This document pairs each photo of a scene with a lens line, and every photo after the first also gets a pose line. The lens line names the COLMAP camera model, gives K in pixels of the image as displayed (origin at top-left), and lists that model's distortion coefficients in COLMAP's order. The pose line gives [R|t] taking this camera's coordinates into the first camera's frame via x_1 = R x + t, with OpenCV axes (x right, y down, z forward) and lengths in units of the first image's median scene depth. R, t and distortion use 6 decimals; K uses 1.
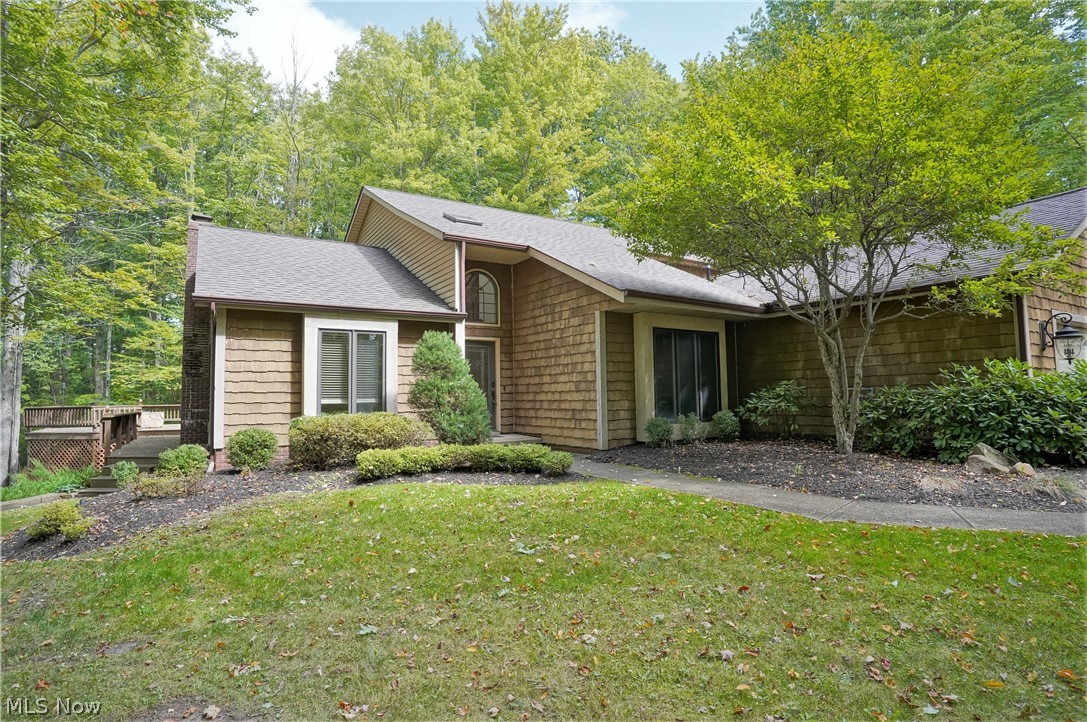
lens RADIAL K [[573.3, 0, 566.2], [0, 573.3, 370.1], [0, 0, 1]] dist [-0.084403, 0.039010]
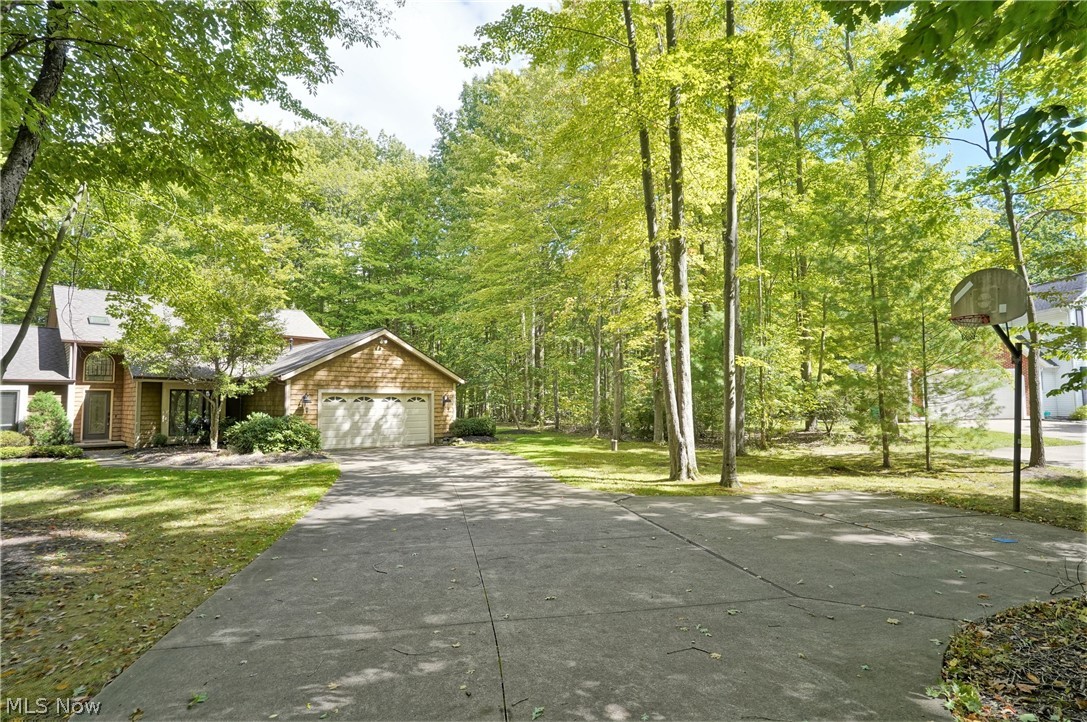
lens RADIAL K [[573.3, 0, 566.2], [0, 573.3, 370.1], [0, 0, 1]] dist [-0.084403, 0.039010]
pose [[0.978229, 0.018600, 0.206694, 1.242301], [-0.016288, 0.999784, -0.012883, -0.154489], [-0.206890, 0.009236, 0.978321, -1.372256]]
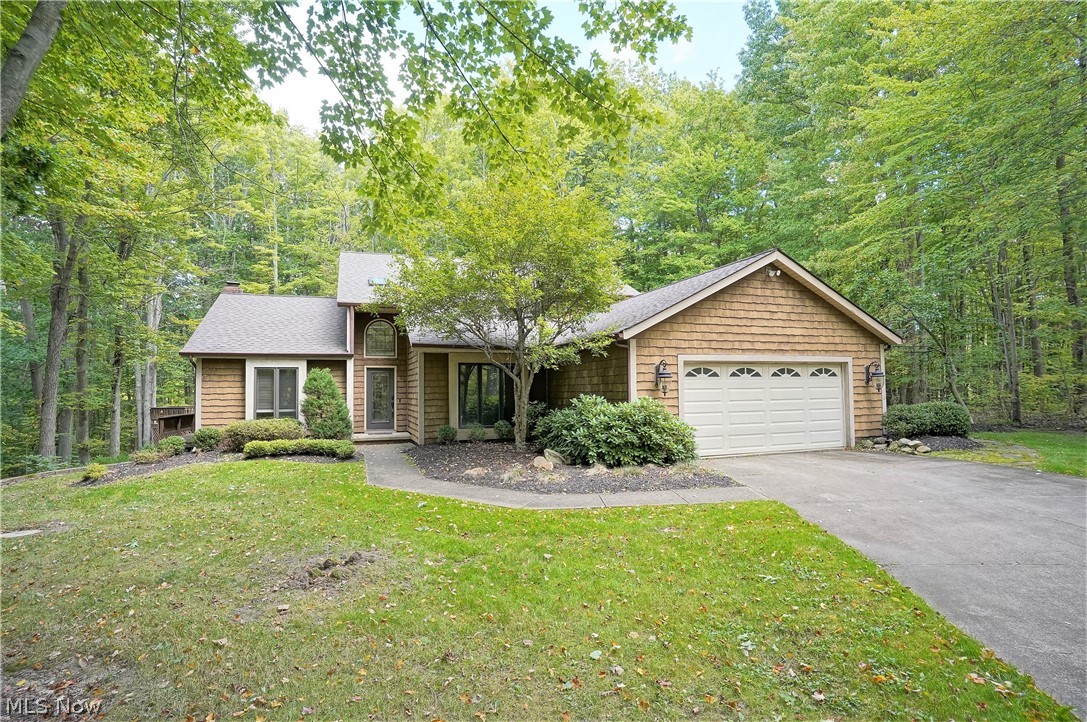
lens RADIAL K [[573.3, 0, 566.2], [0, 573.3, 370.1], [0, 0, 1]] dist [-0.084403, 0.039010]
pose [[0.974738, -0.003824, -0.223321, 0.817950], [0.007222, 0.999870, 0.014402, -0.082255], [0.223237, -0.015651, 0.974639, -0.401495]]
